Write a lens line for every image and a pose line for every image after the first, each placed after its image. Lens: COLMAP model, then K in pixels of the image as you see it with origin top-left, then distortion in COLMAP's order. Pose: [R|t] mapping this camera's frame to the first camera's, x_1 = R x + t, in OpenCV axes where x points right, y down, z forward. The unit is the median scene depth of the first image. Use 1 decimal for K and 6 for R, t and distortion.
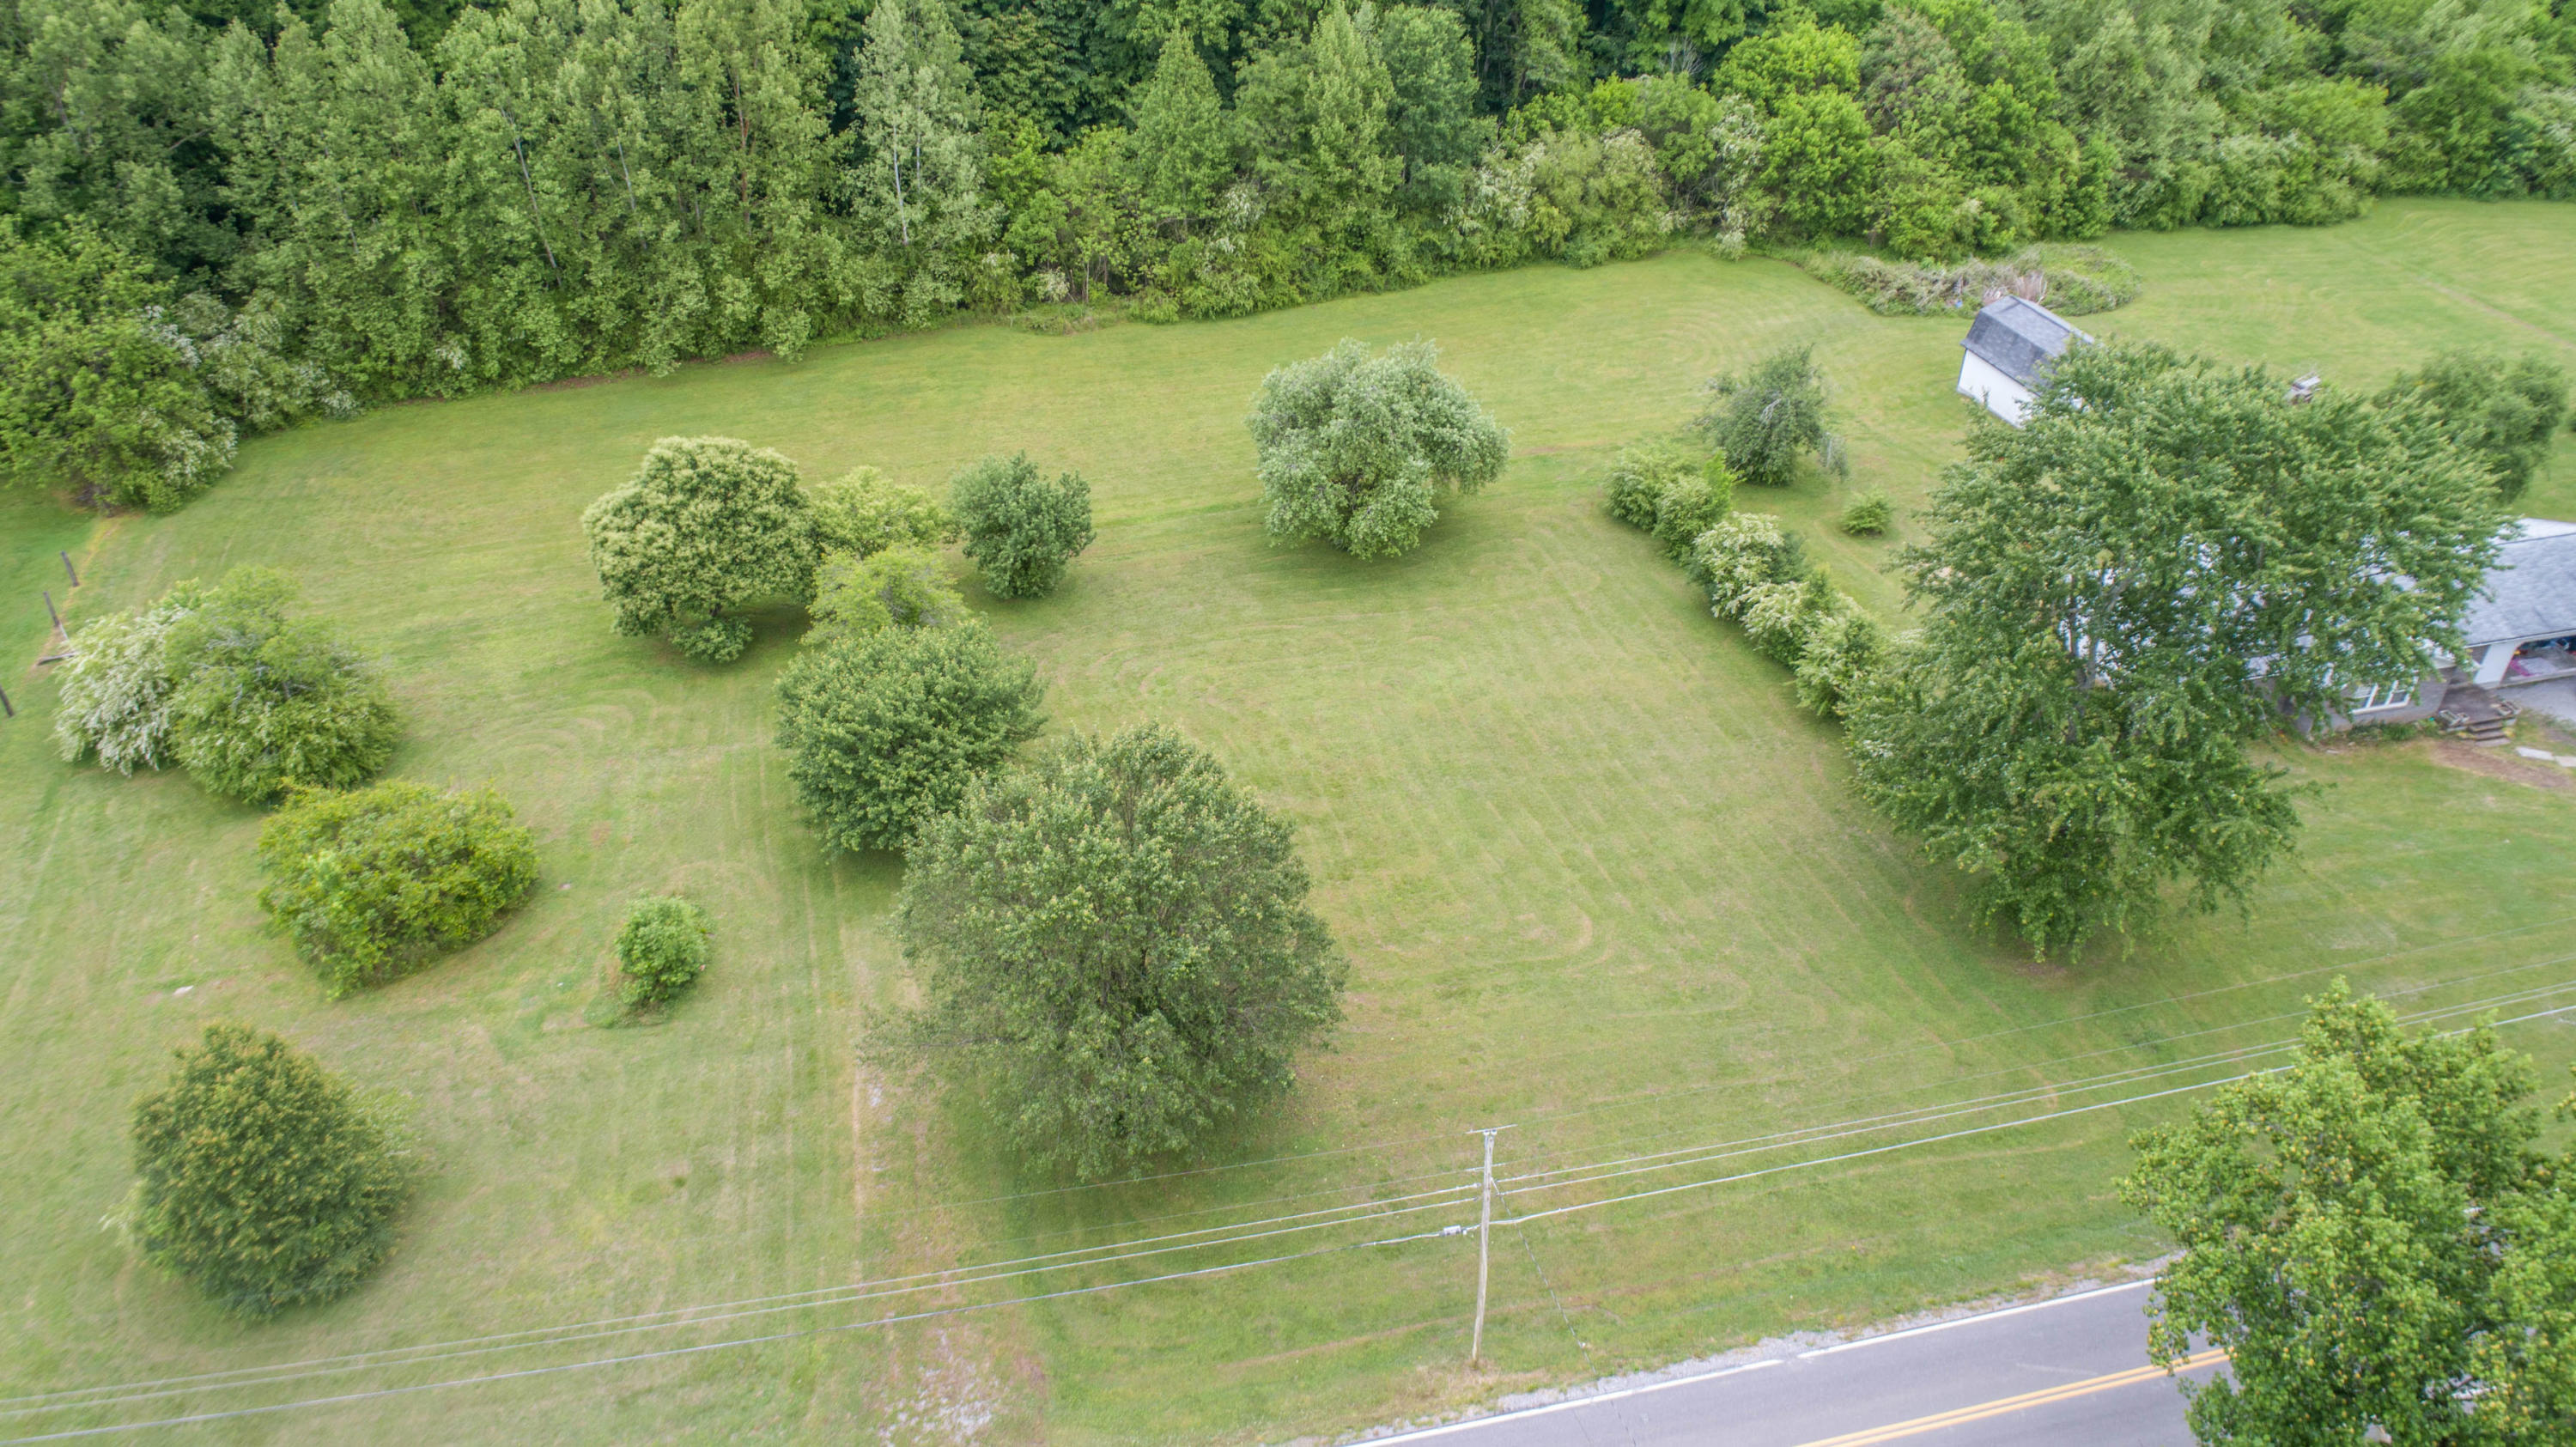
lens RADIAL K [[1733.2, 0, 1287.9], [0, 1733.2, 728.2], [0, 0, 1]] dist [-0.010953, 0.007252]
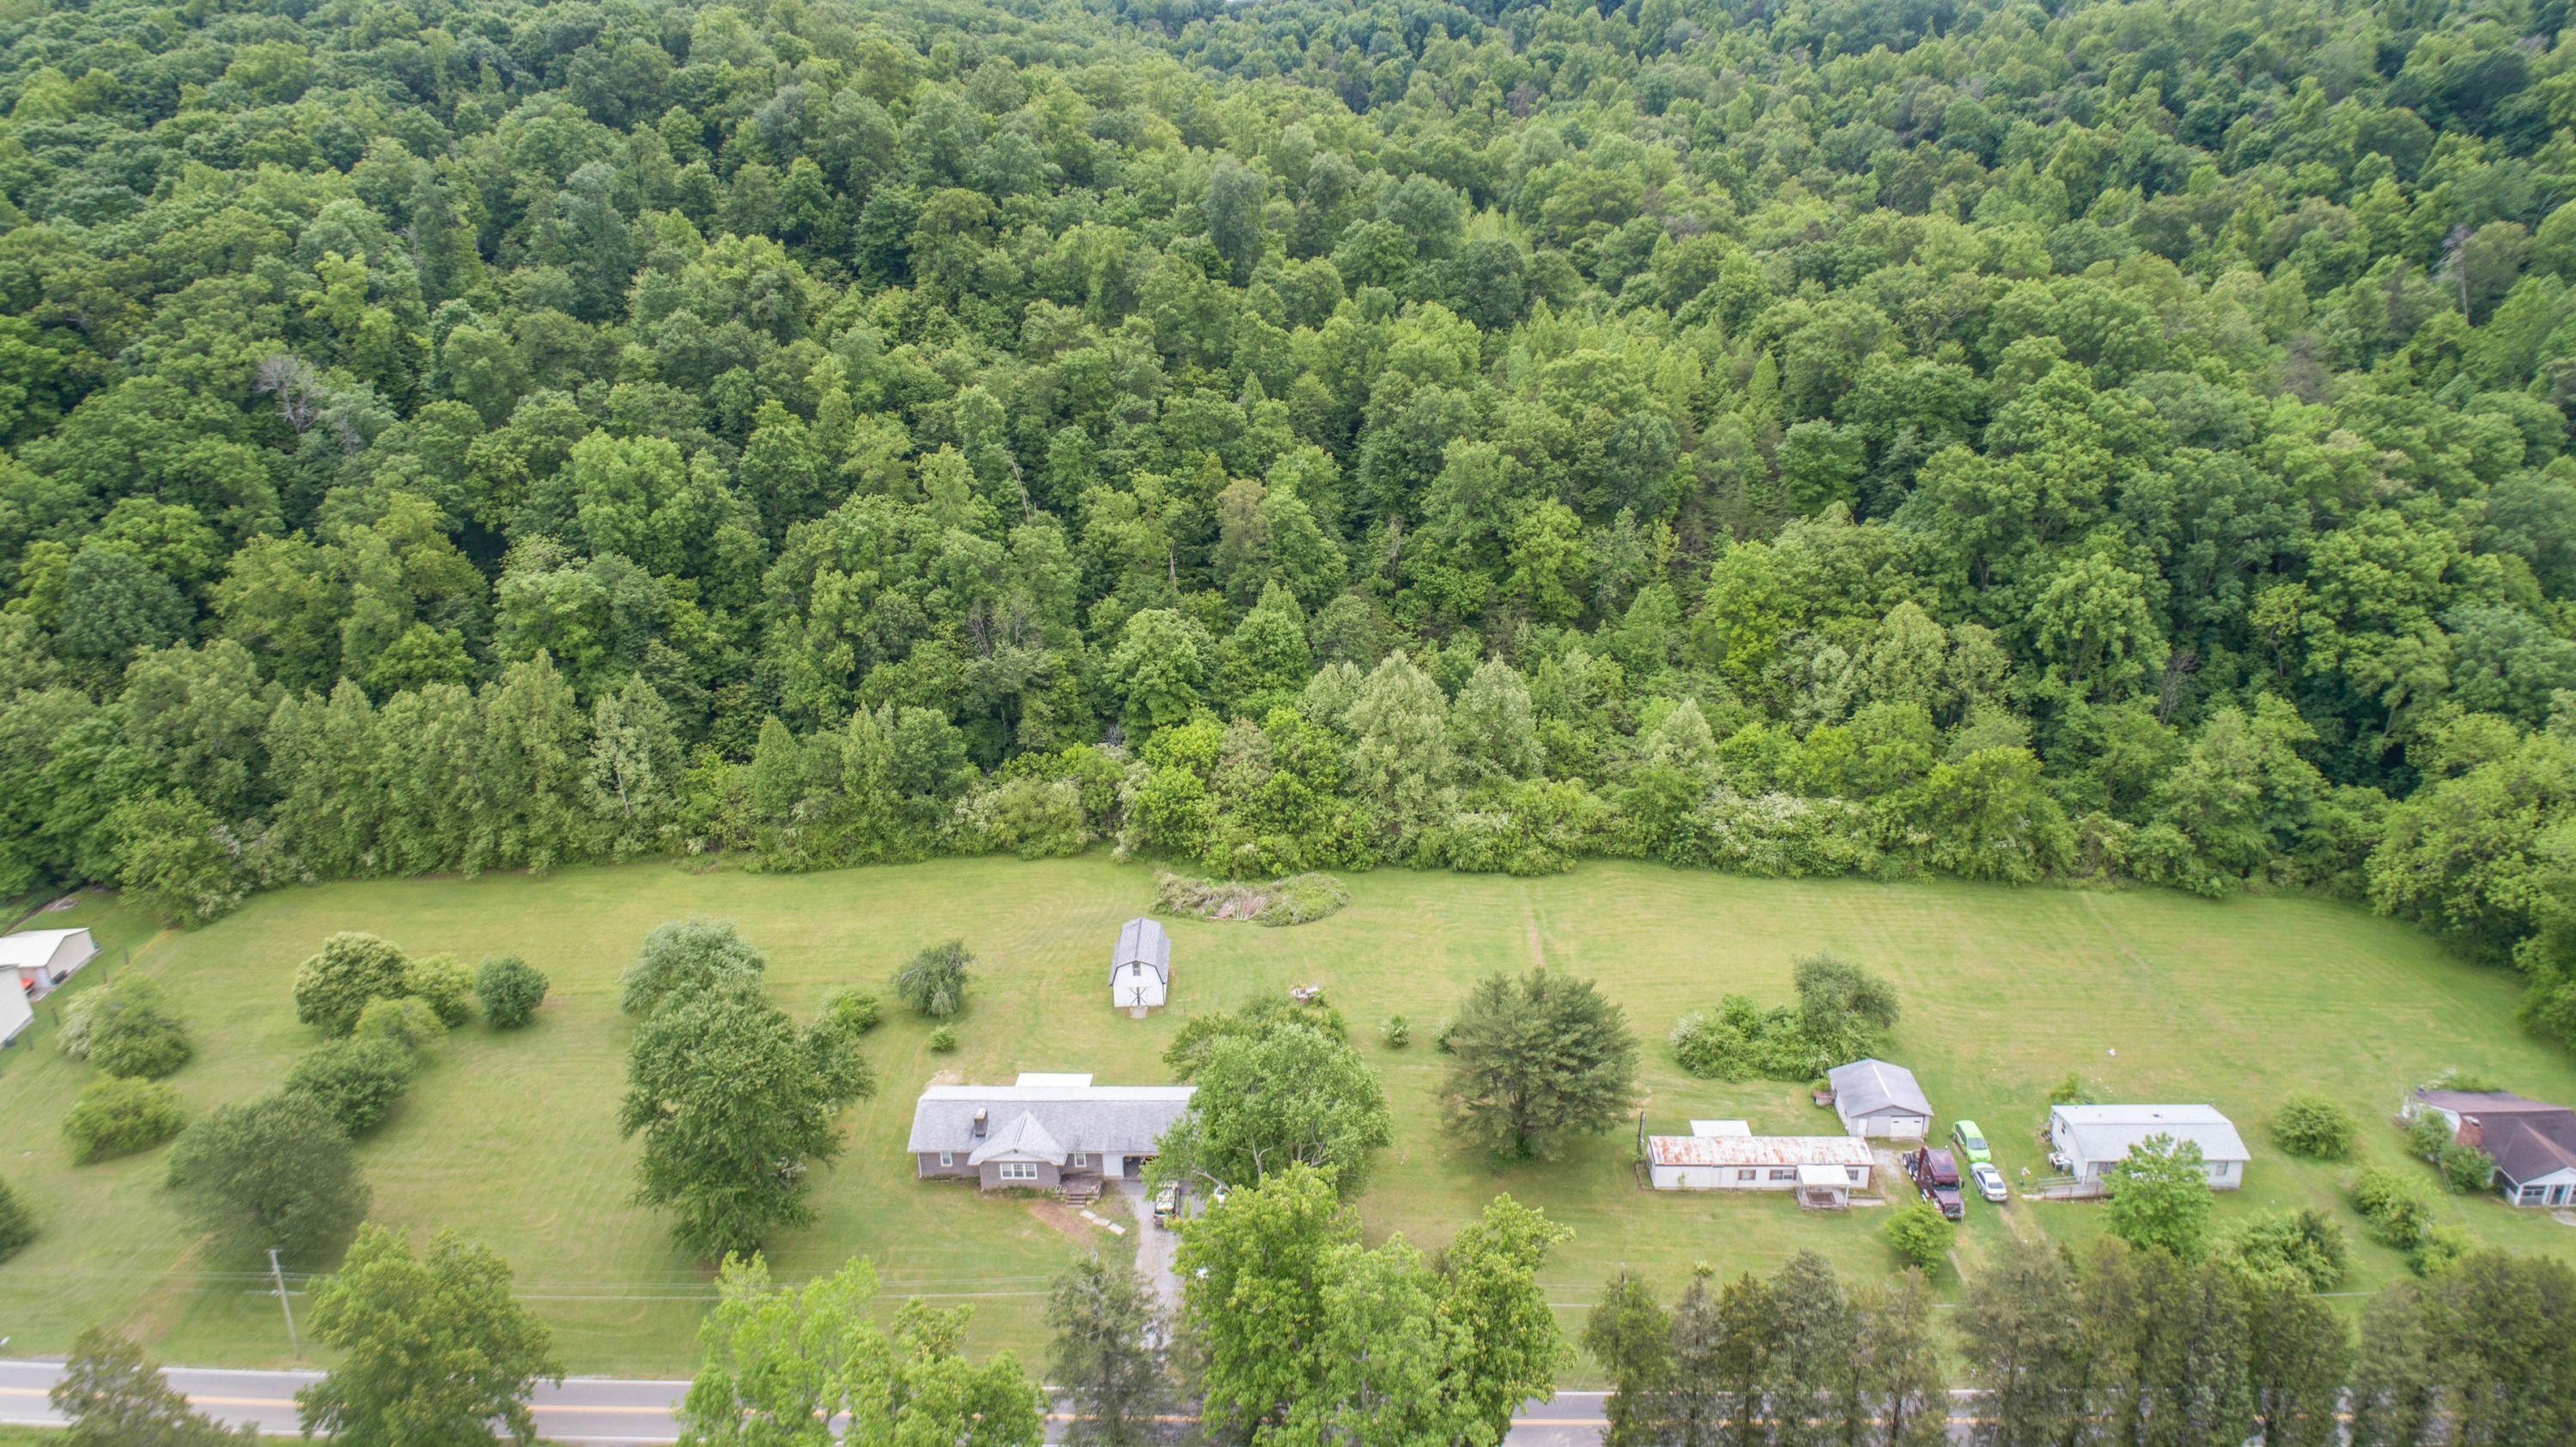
lens RADIAL K [[1733.2, 0, 1289.4], [0, 1733.2, 725.6], [0, 0, 1]] dist [-0.010953, 0.007252]
pose [[0.965442, 0.081209, -0.247644, 0.862563], [-0.135996, 0.967565, -0.212892, -0.081857], [0.222322, 0.239214, 0.945172, -0.547514]]
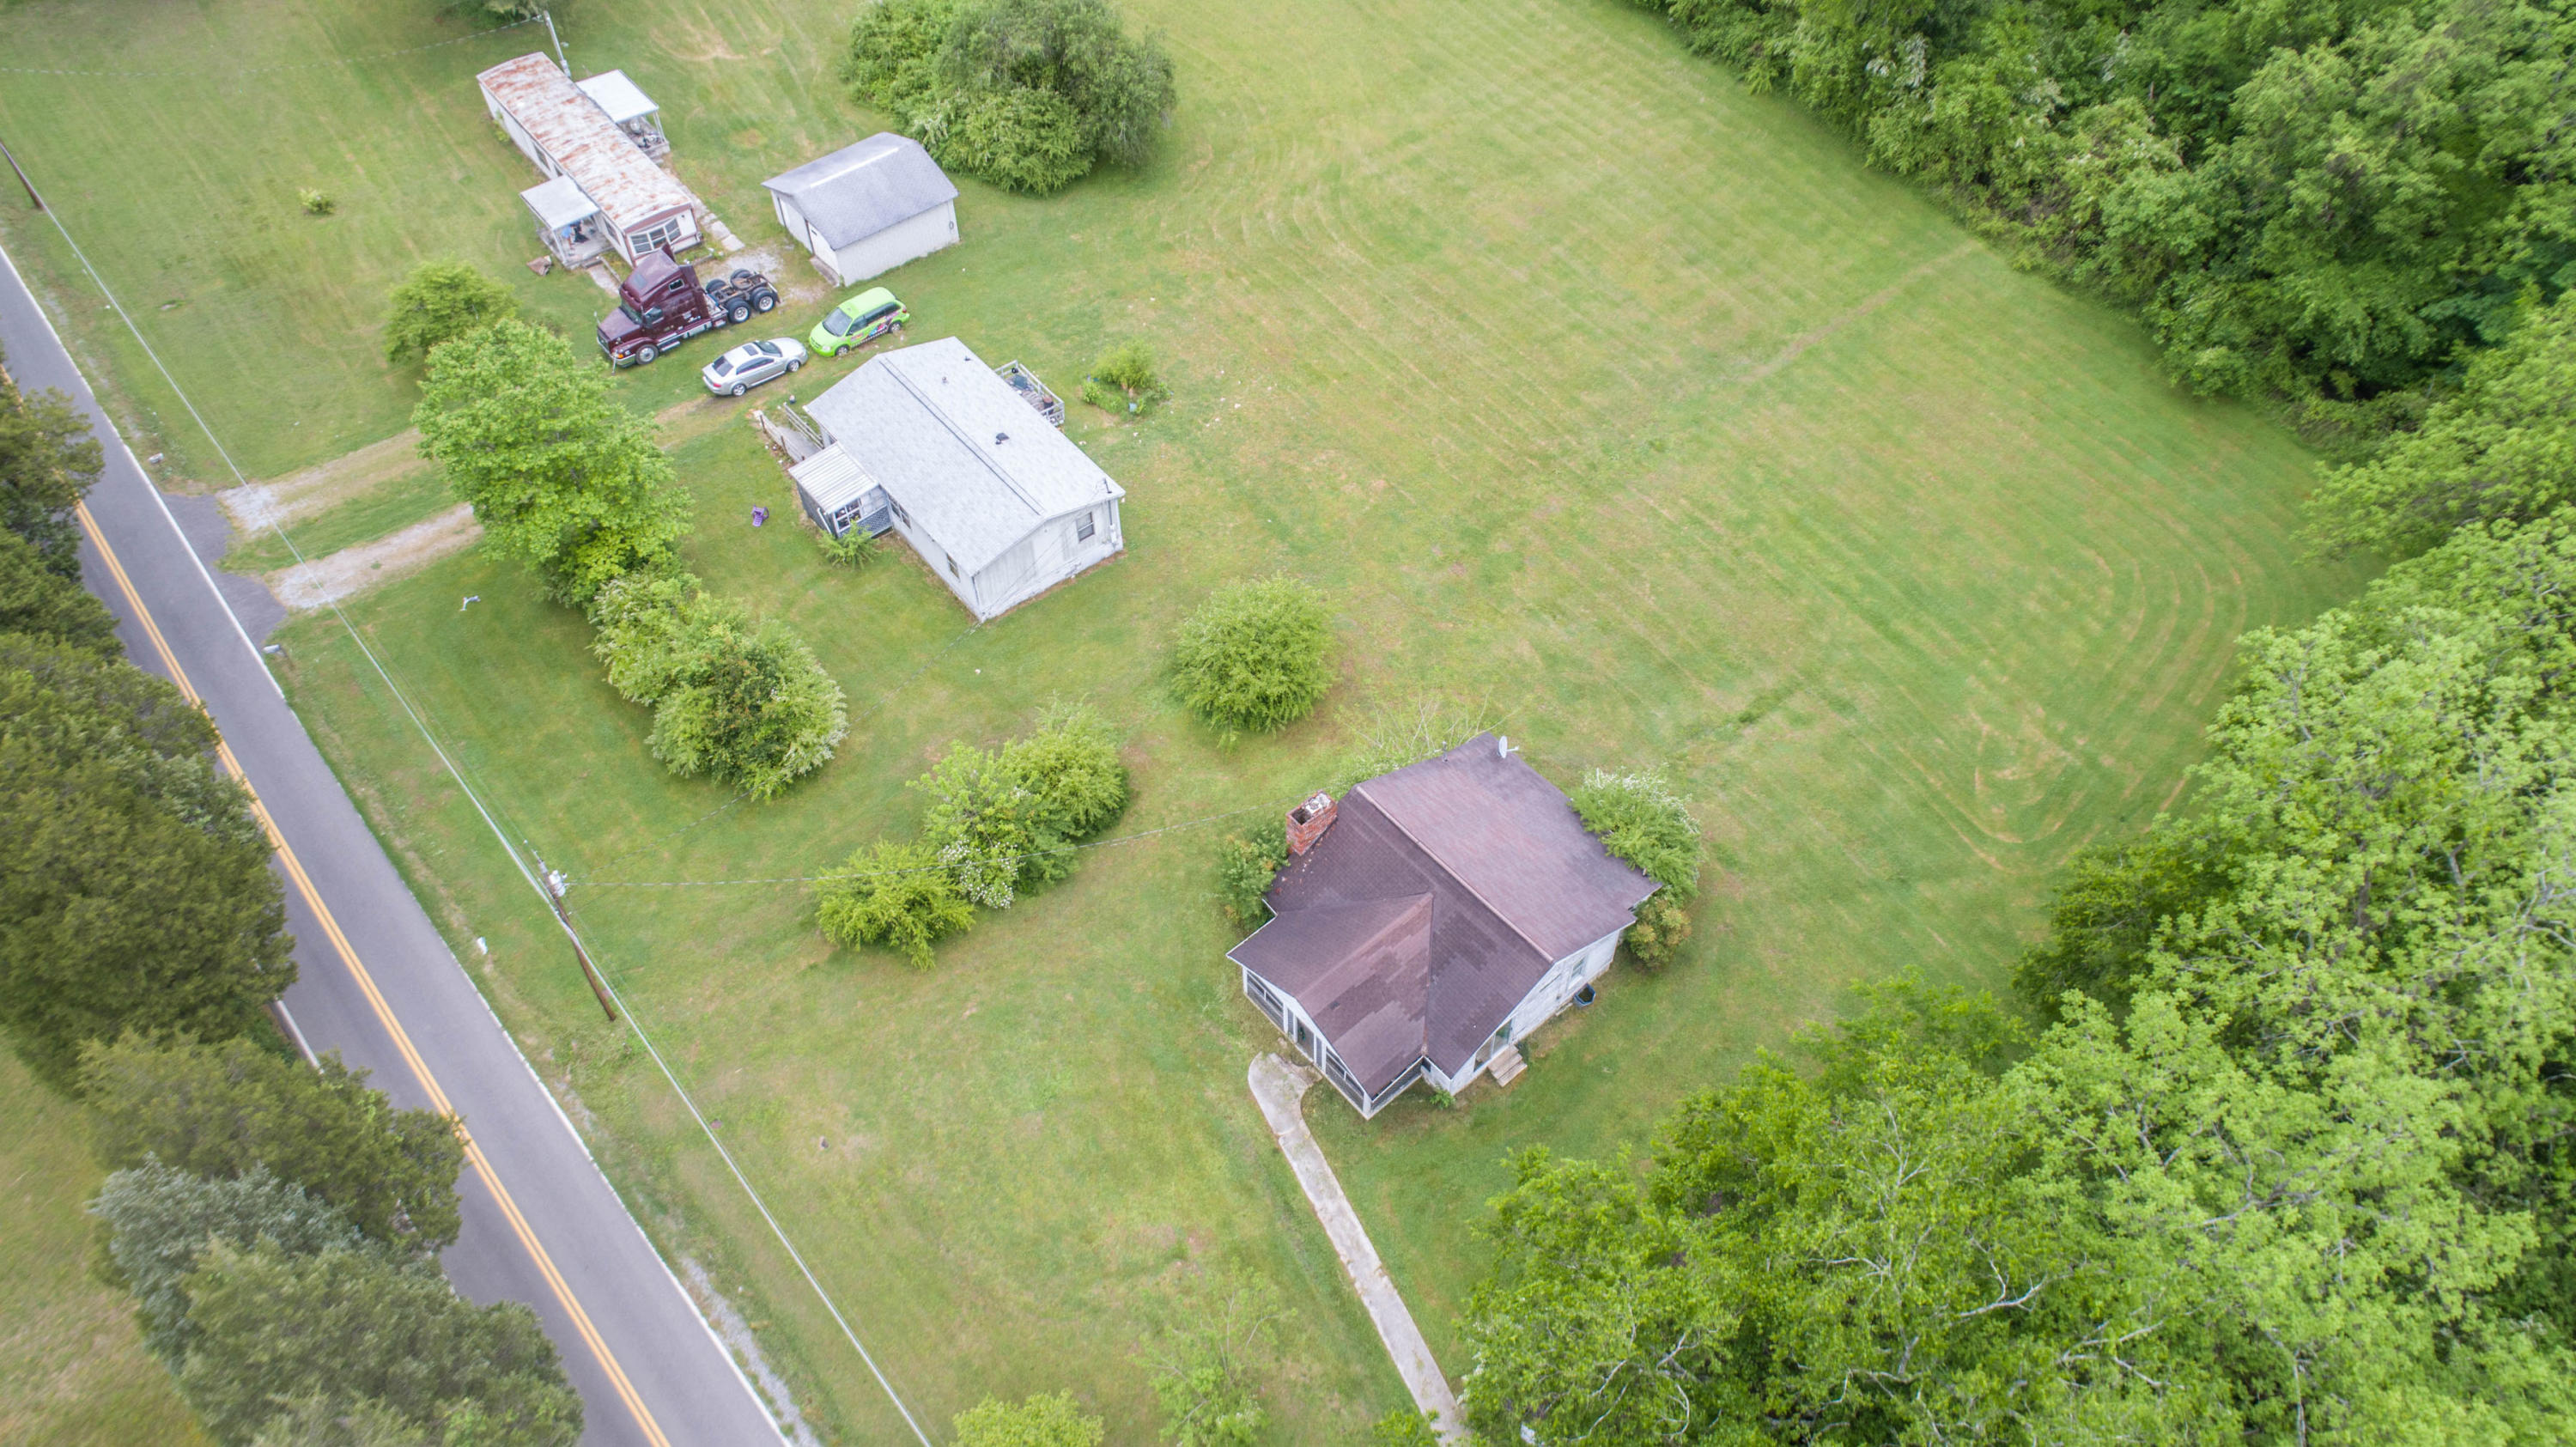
lens RADIAL K [[1733.2, 0, 1284.4], [0, 1733.2, 720.1], [0, 0, 1]] dist [-0.010953, 0.007252]
pose [[0.440370, 0.700437, -0.561661, 1.641659], [-0.523203, 0.708591, 0.473453, -0.433984], [0.729612, 0.085368, 0.678513, 0.485555]]
